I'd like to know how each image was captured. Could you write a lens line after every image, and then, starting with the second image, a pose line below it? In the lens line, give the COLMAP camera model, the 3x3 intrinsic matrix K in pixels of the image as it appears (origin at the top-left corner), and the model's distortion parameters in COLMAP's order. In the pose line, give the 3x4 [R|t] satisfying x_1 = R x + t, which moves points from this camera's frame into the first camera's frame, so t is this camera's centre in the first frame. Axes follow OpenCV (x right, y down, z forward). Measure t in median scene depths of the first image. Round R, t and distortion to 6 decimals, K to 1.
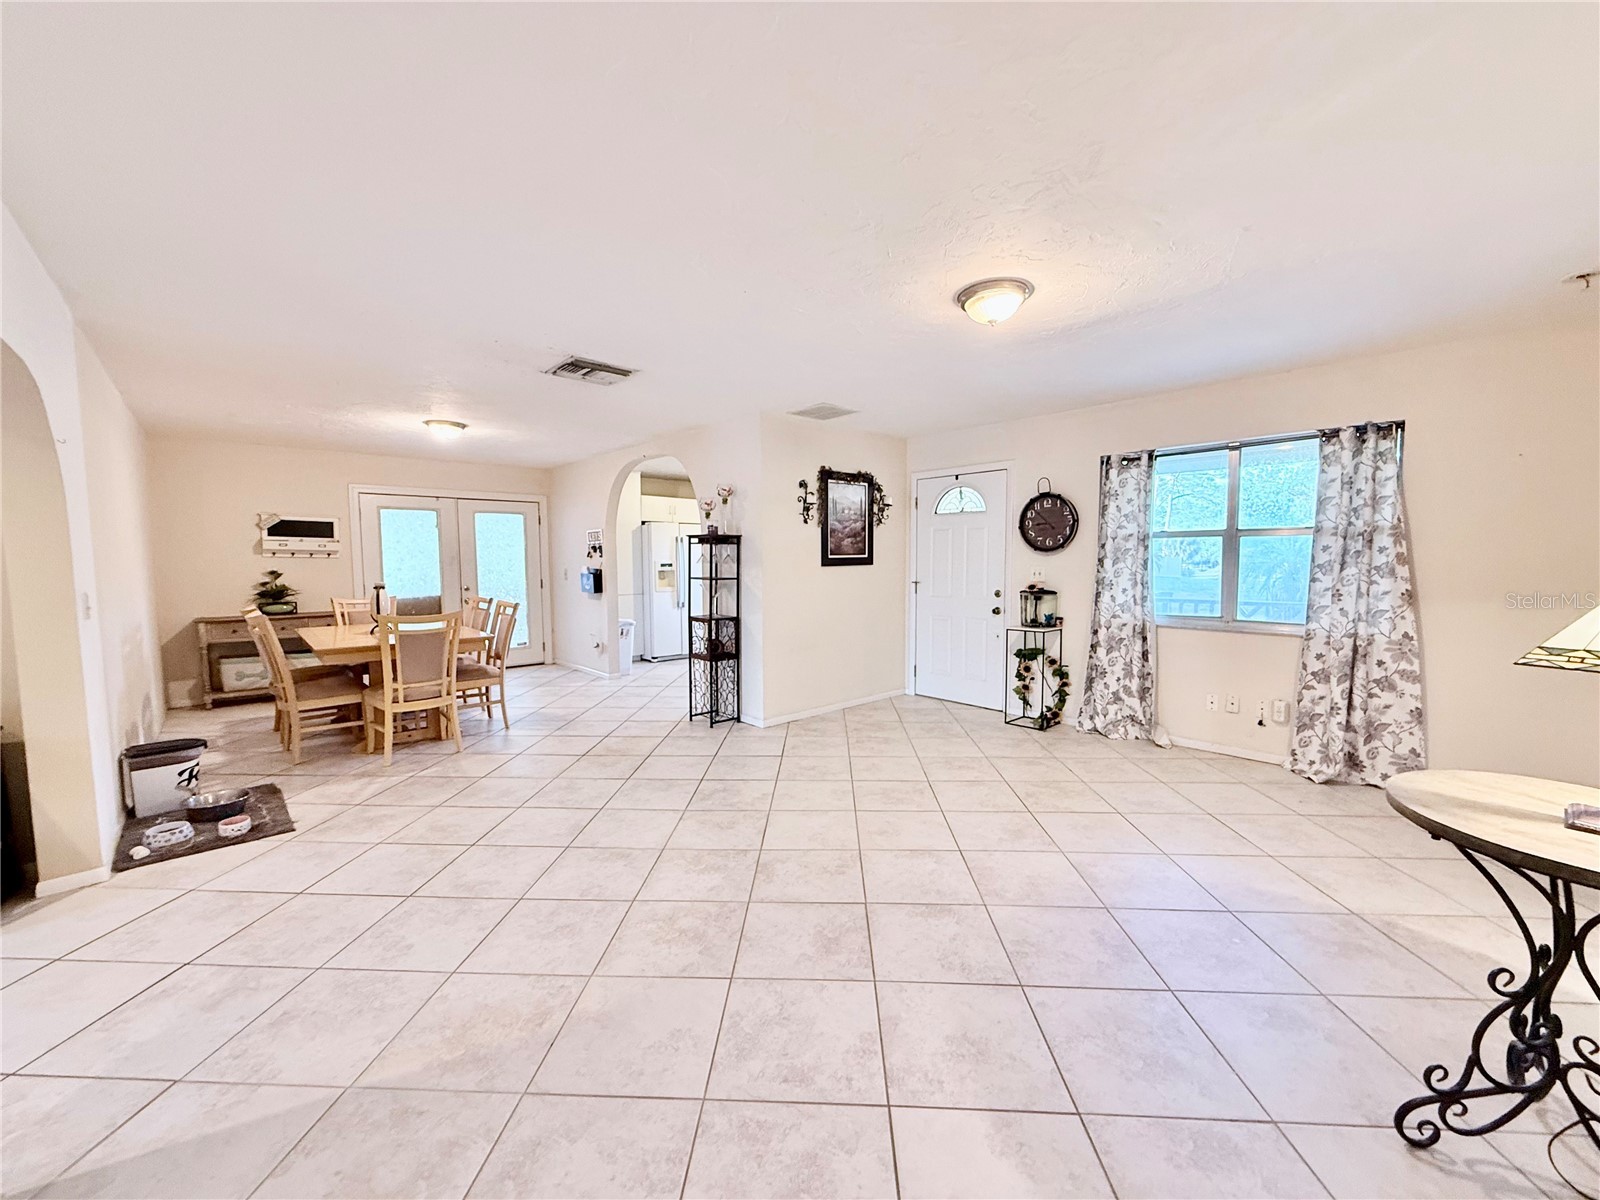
lens RADIAL K [[638.2, 0, 794.1], [0, 638.2, 597.1], [0, 0, 1]] dist [-0.001427, 0.000006]
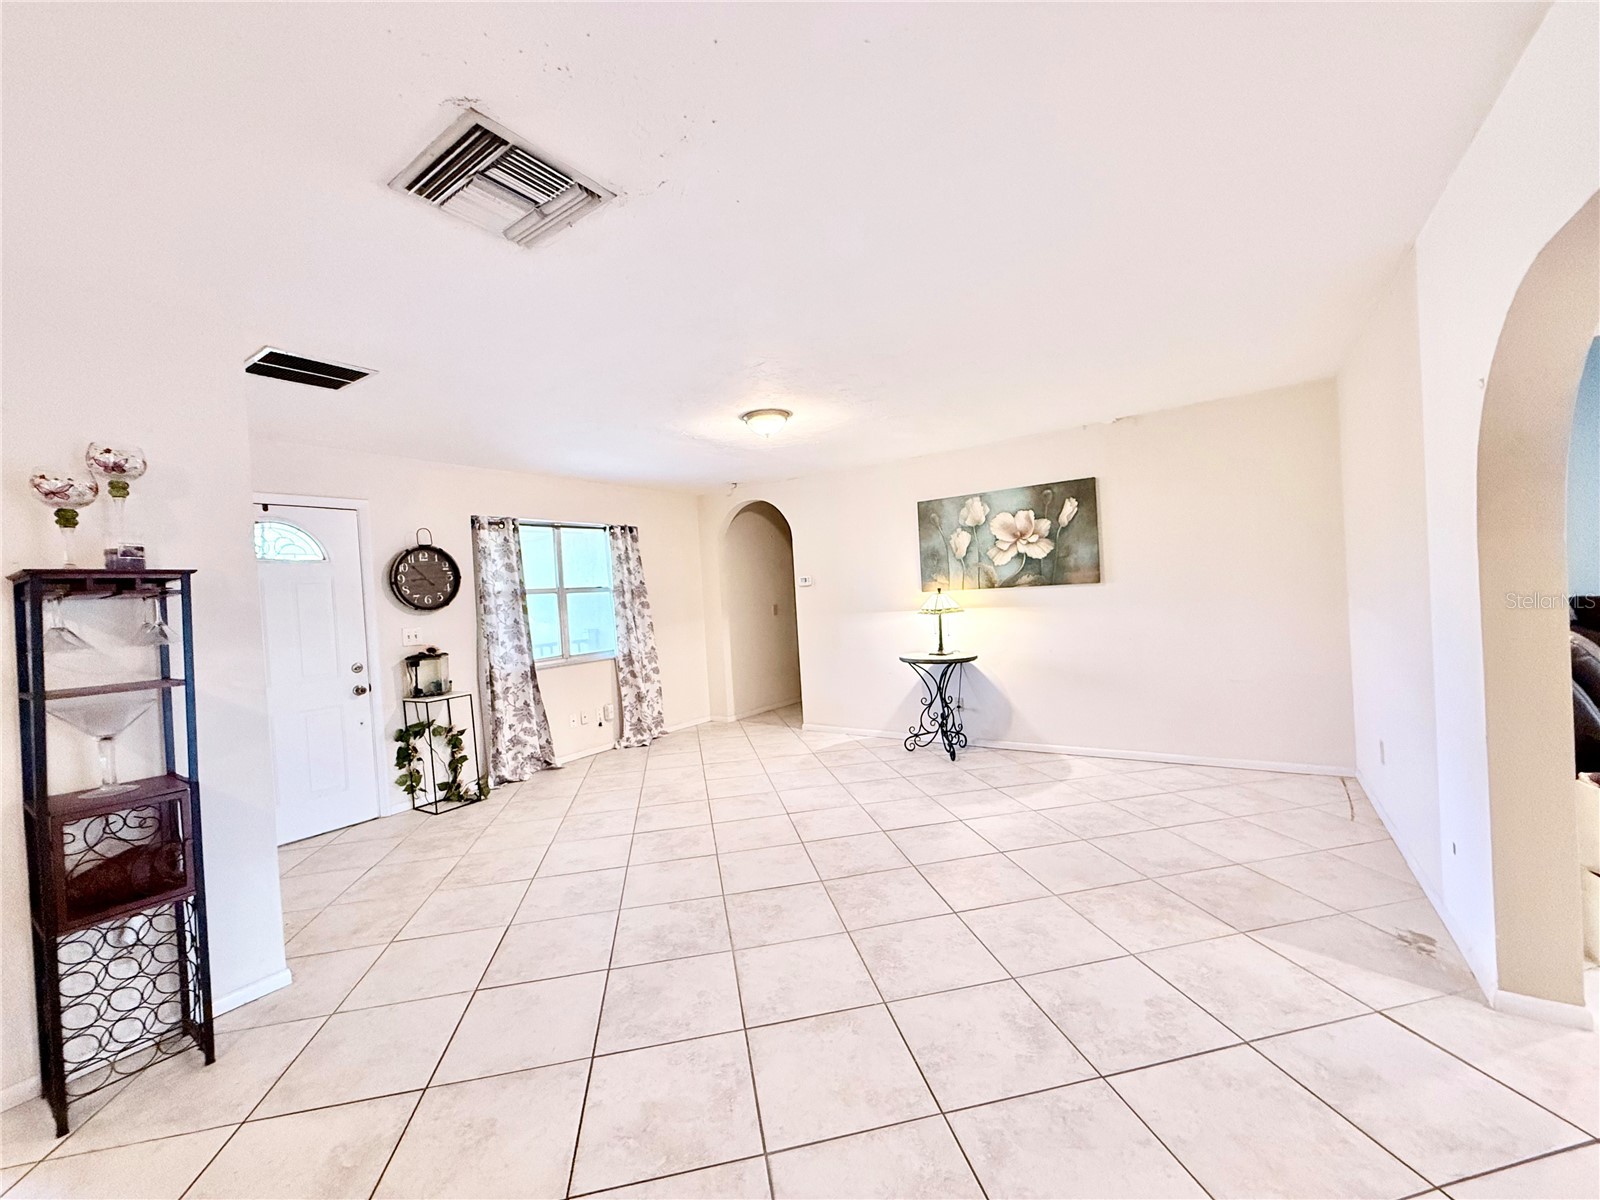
lens RADIAL K [[638.2, 0, 797.6], [0, 638.2, 597.8], [0, 0, 1]] dist [-0.001427, 0.000006]
pose [[-0.242436, 0.013203, 0.970078, -0.604126], [0.120320, 0.992597, 0.016560, -0.041505], [-0.962678, 0.120734, -0.242230, 0.720970]]
